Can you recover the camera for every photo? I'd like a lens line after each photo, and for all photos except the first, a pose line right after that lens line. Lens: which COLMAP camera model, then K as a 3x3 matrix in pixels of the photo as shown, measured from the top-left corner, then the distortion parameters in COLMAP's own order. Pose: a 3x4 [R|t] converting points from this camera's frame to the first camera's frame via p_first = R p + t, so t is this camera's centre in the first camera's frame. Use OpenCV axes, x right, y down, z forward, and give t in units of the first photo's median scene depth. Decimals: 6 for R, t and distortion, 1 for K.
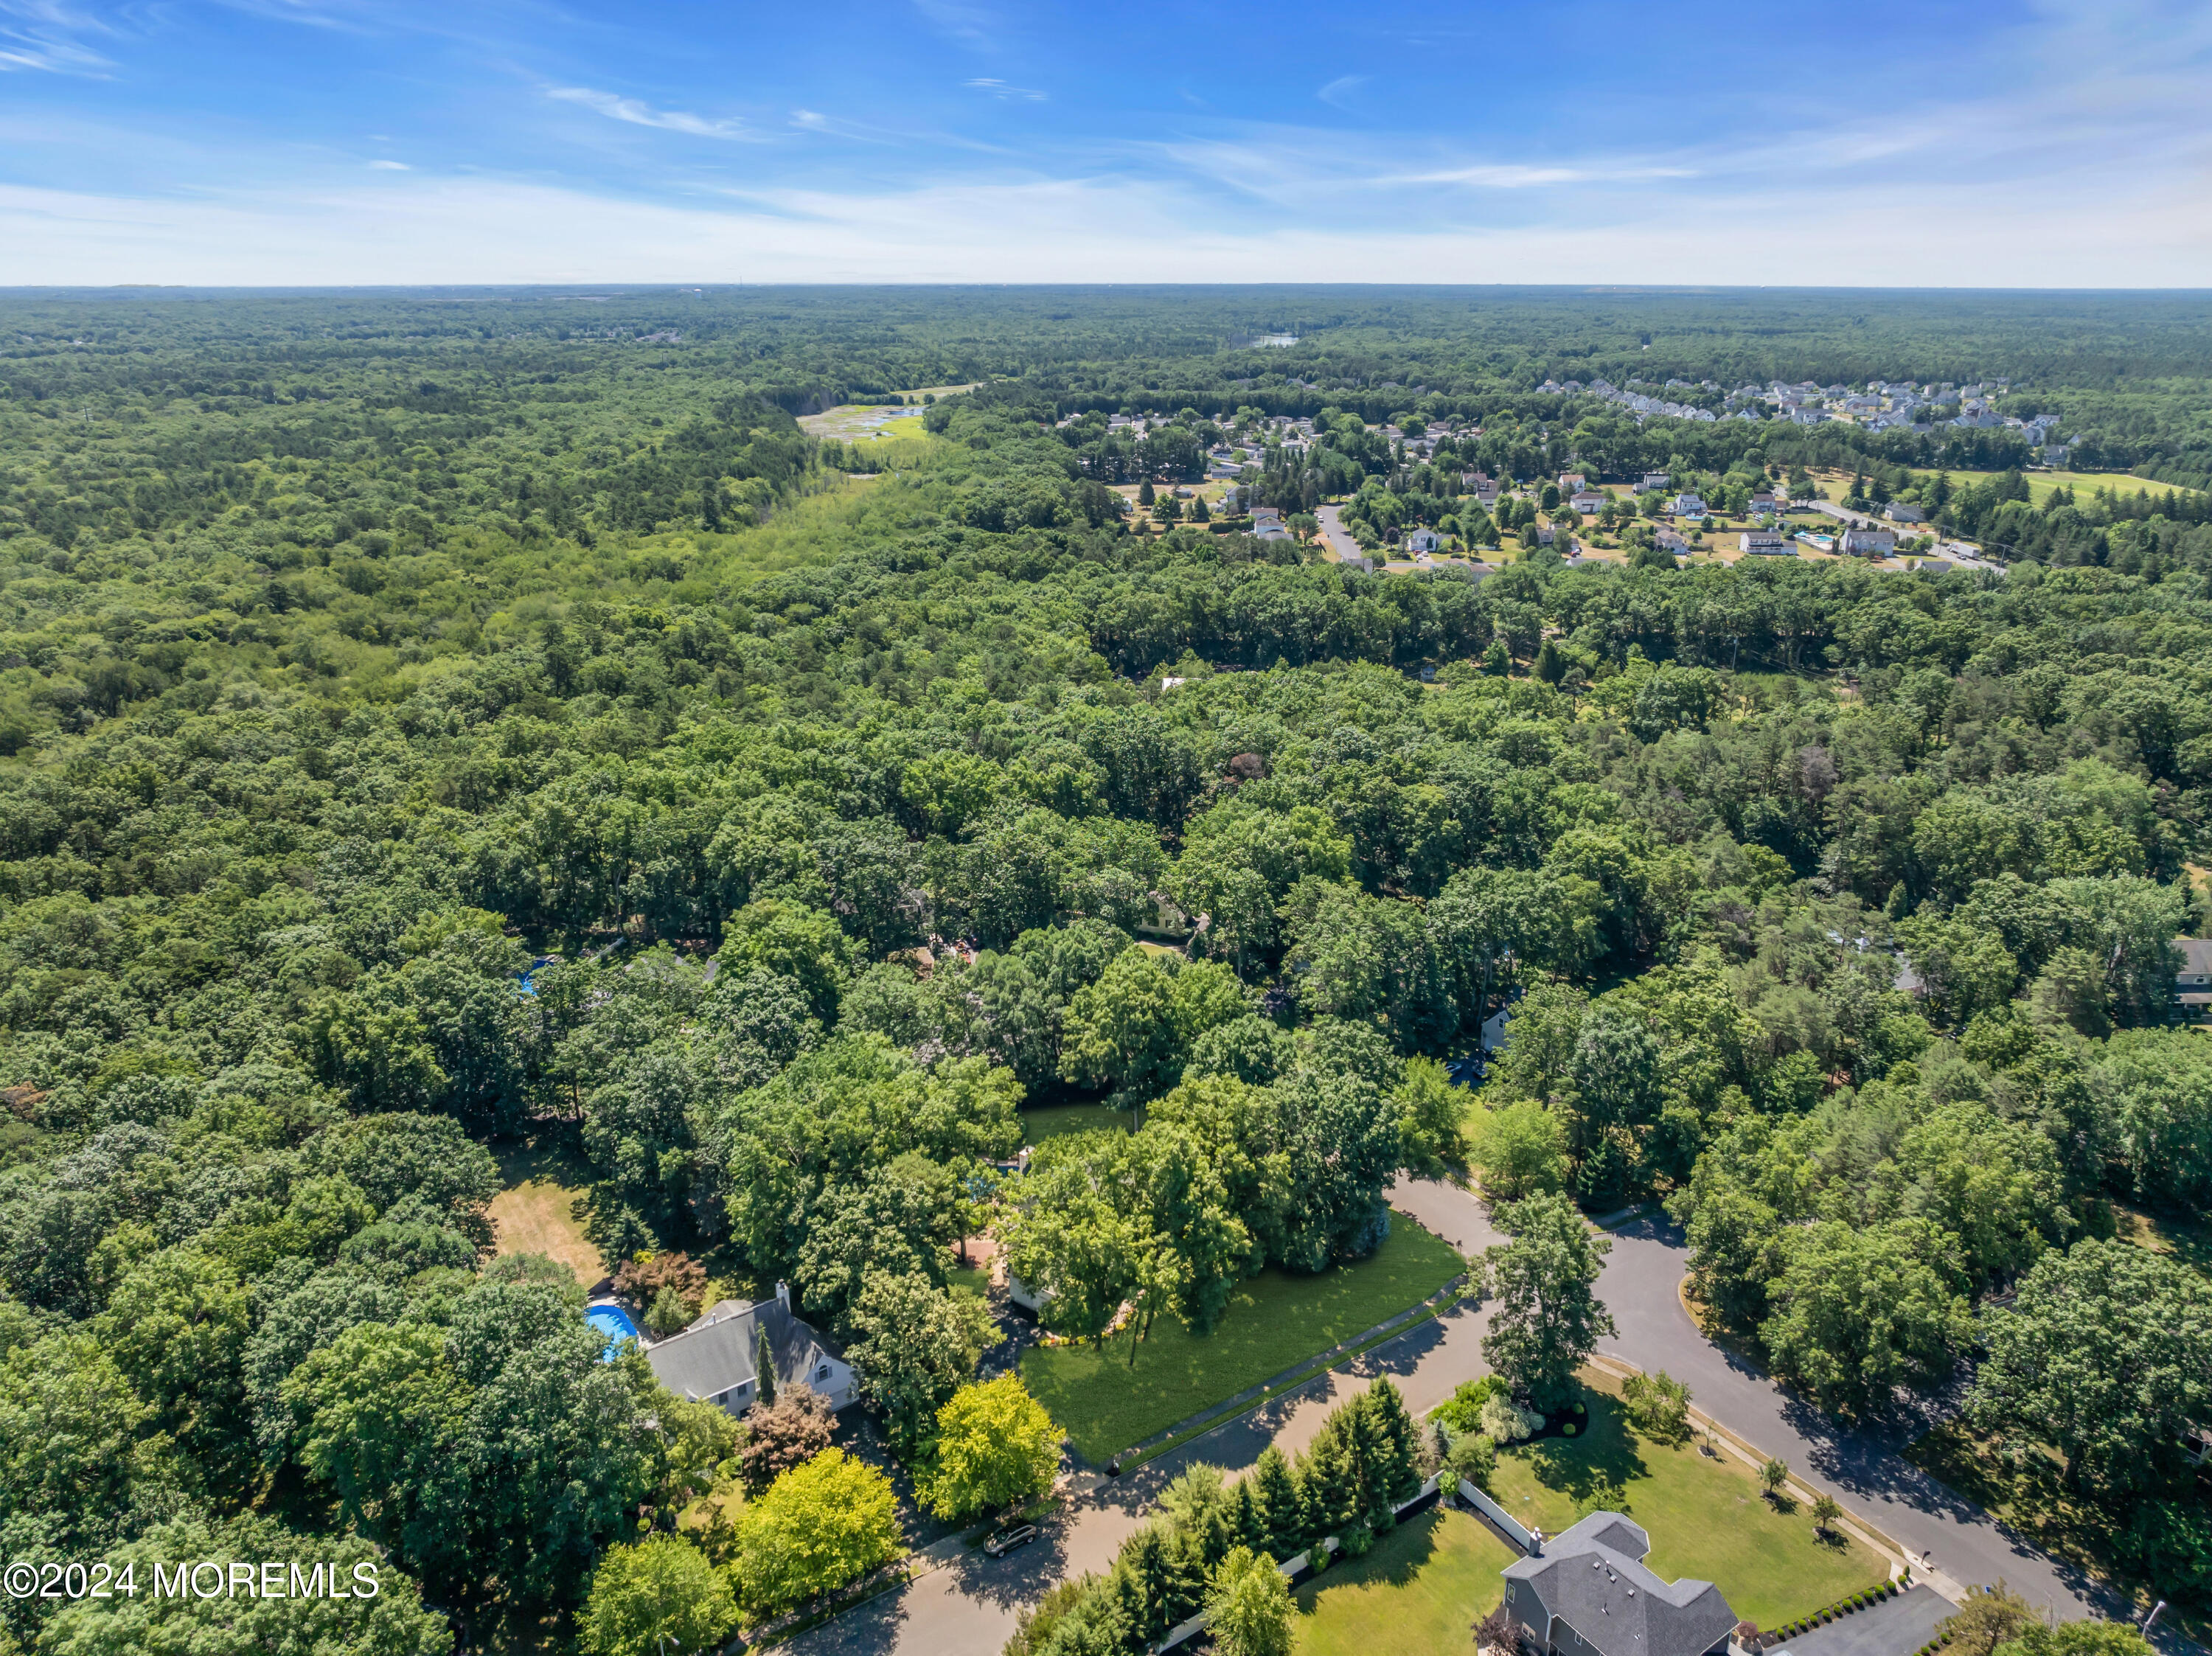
lens RADIAL K [[1552.5, 0, 1115.6], [0, 1552.5, 824.8], [0, 0, 1]] dist [-0.028201, -0.012128]
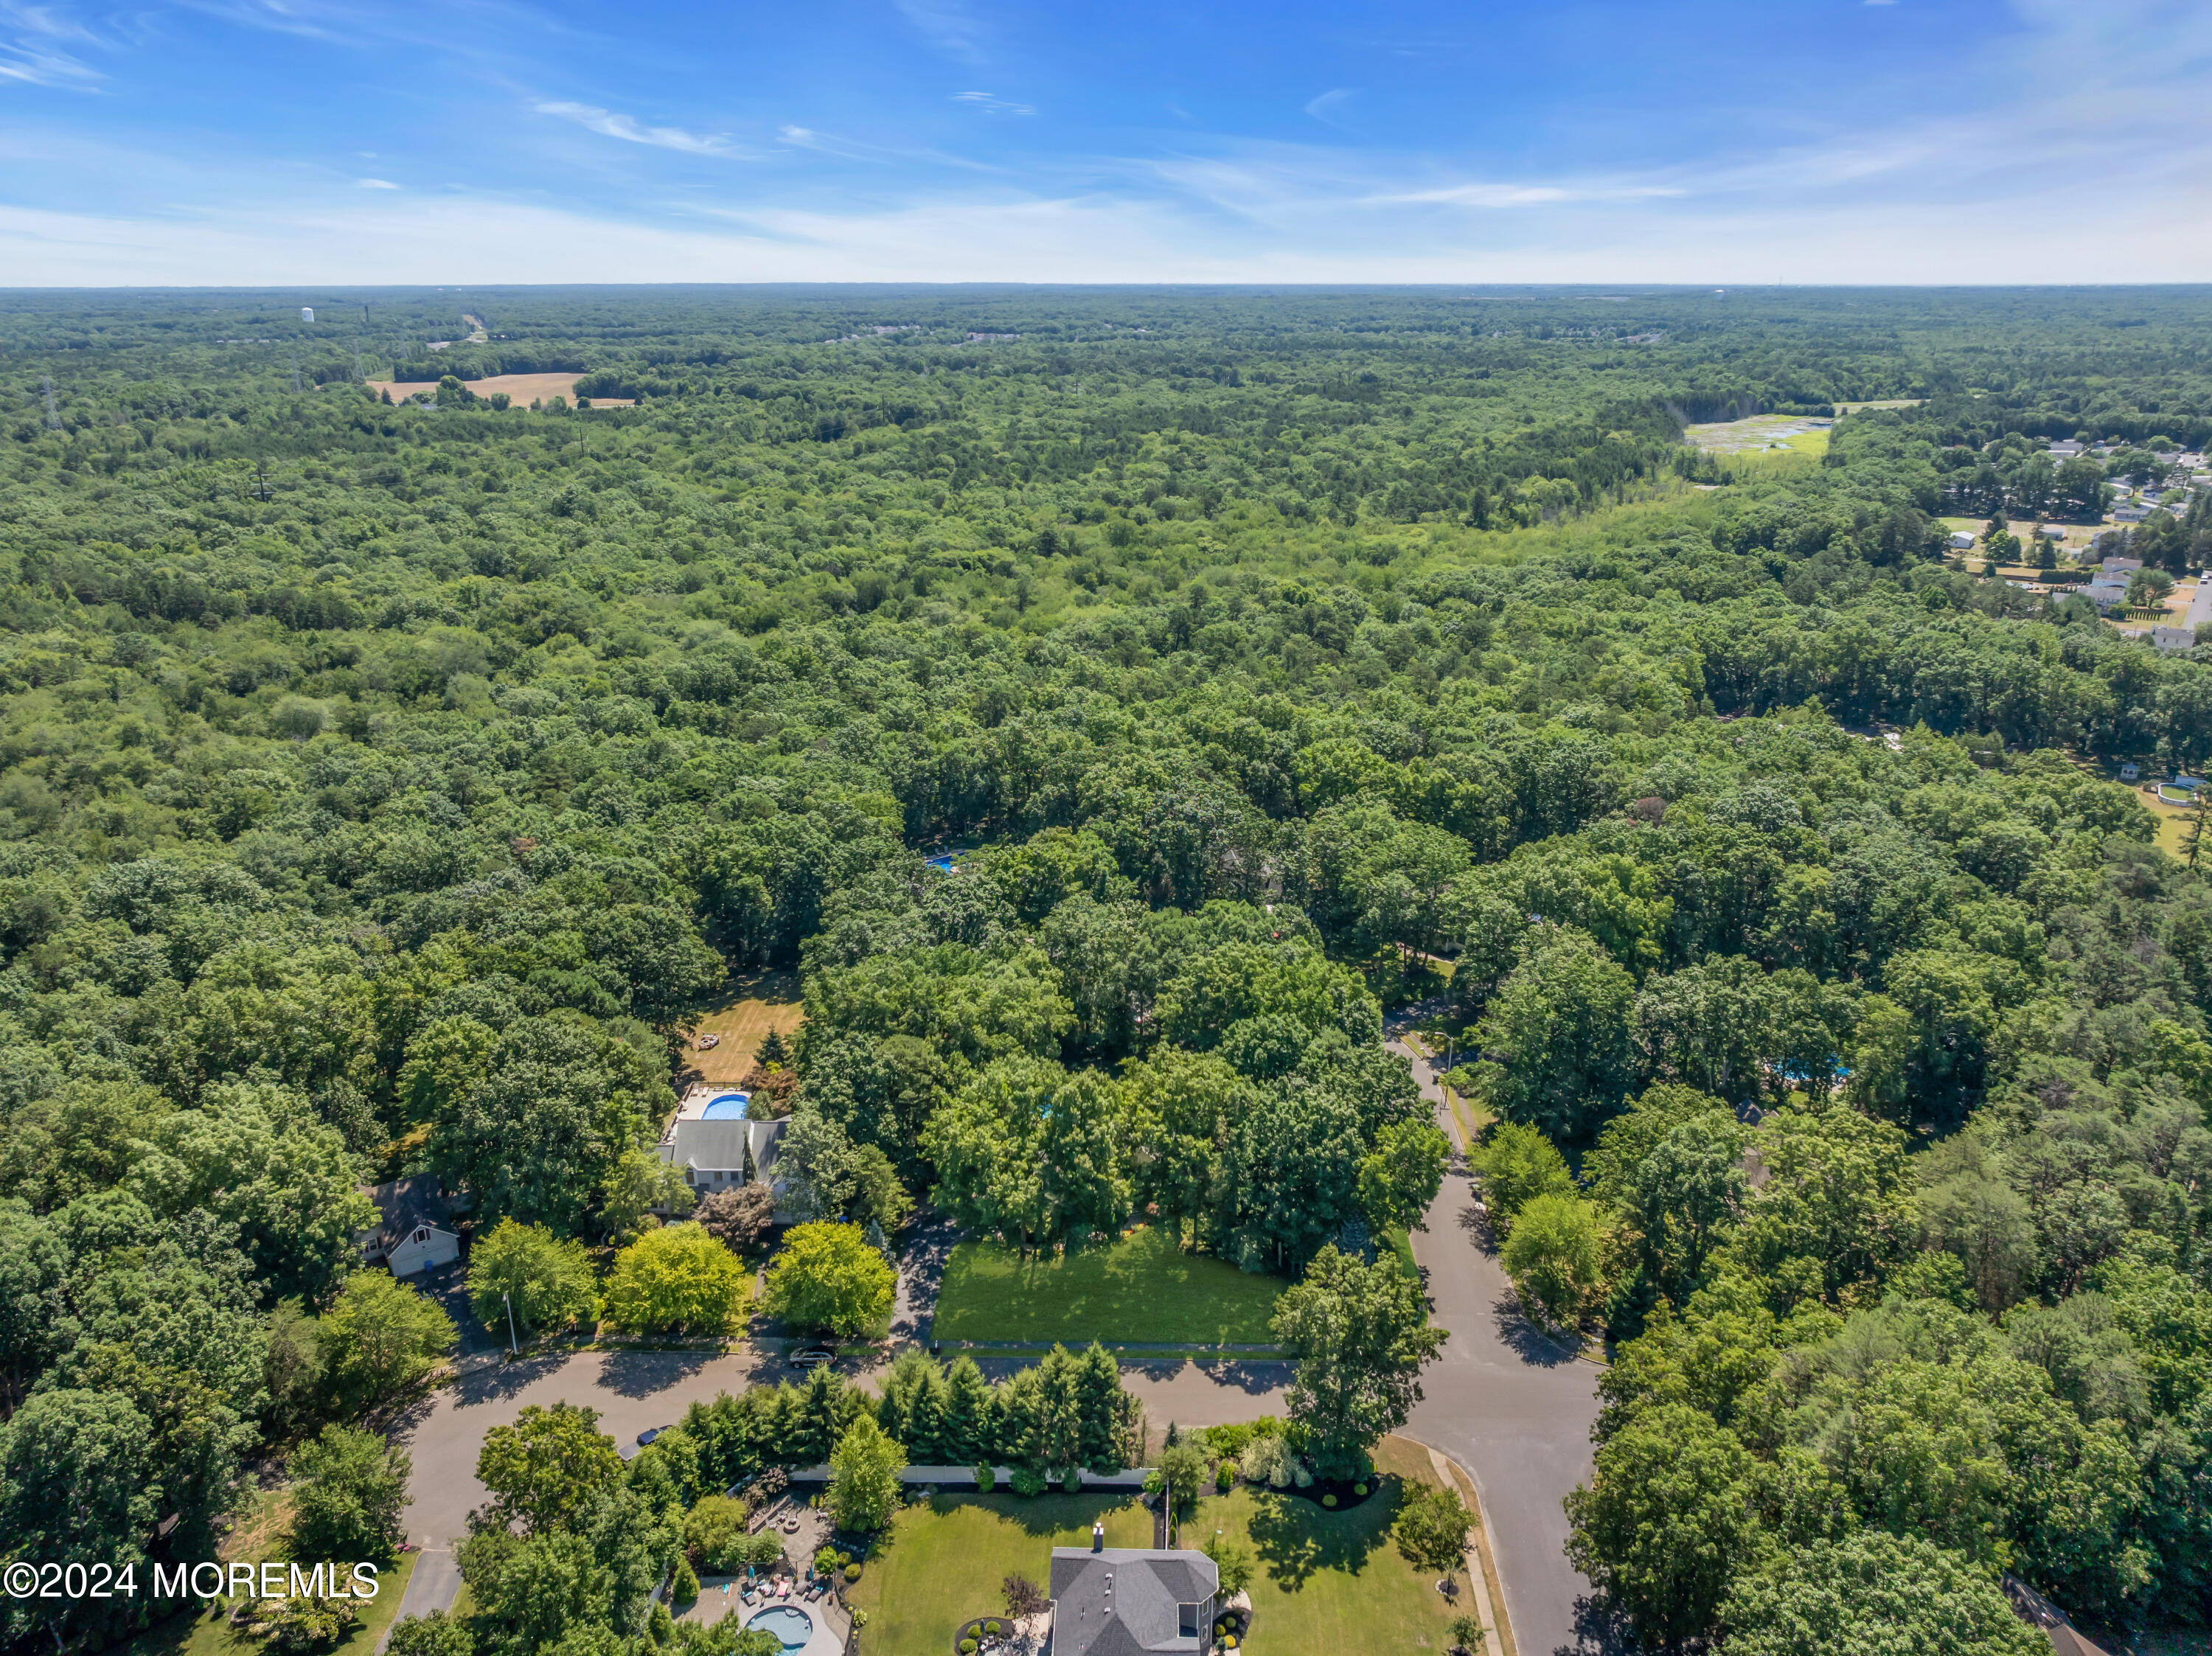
lens RADIAL K [[1559.9, 0, 1113.0], [0, 1559.9, 820.6], [0, 0, 1]] dist [0.005408, -0.039747]
pose [[0.808226, 0.189119, -0.557678, 0.143460], [-0.192413, 0.979858, 0.053430, -0.008225], [0.556550, 0.064121, 0.828336, 0.026618]]
